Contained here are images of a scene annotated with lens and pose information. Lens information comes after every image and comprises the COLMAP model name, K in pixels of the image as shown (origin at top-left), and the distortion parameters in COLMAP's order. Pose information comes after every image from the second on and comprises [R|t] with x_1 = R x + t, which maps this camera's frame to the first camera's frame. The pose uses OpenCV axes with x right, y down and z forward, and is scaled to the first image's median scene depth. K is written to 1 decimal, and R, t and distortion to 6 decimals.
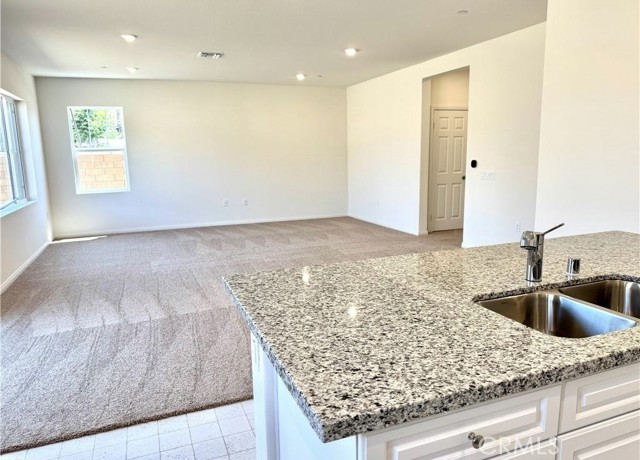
lens RADIAL K [[448.9, 0, 316.8], [0, 448.9, 231.3], [0, 0, 1]] dist [0.061170, -0.080202]
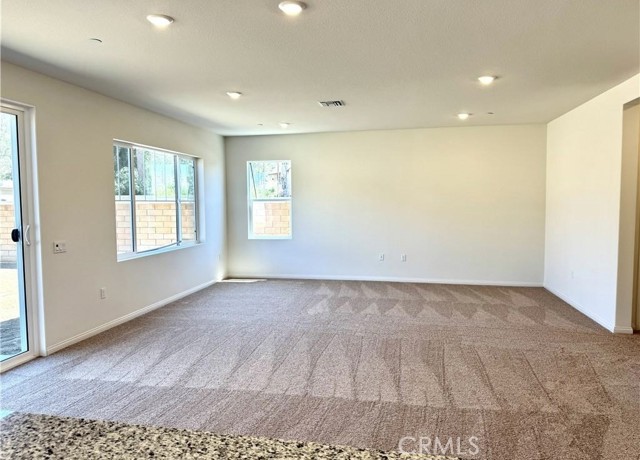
lens RADIAL K [[448.9, 0, 318.4], [0, 448.9, 229.9], [0, 0, 1]] dist [0.061170, -0.080202]
pose [[0.840773, 0.051574, -0.538926, 0.219580], [-0.104172, 0.992262, -0.067559, -0.052123], [0.531271, 0.112943, 0.839640, 0.192811]]
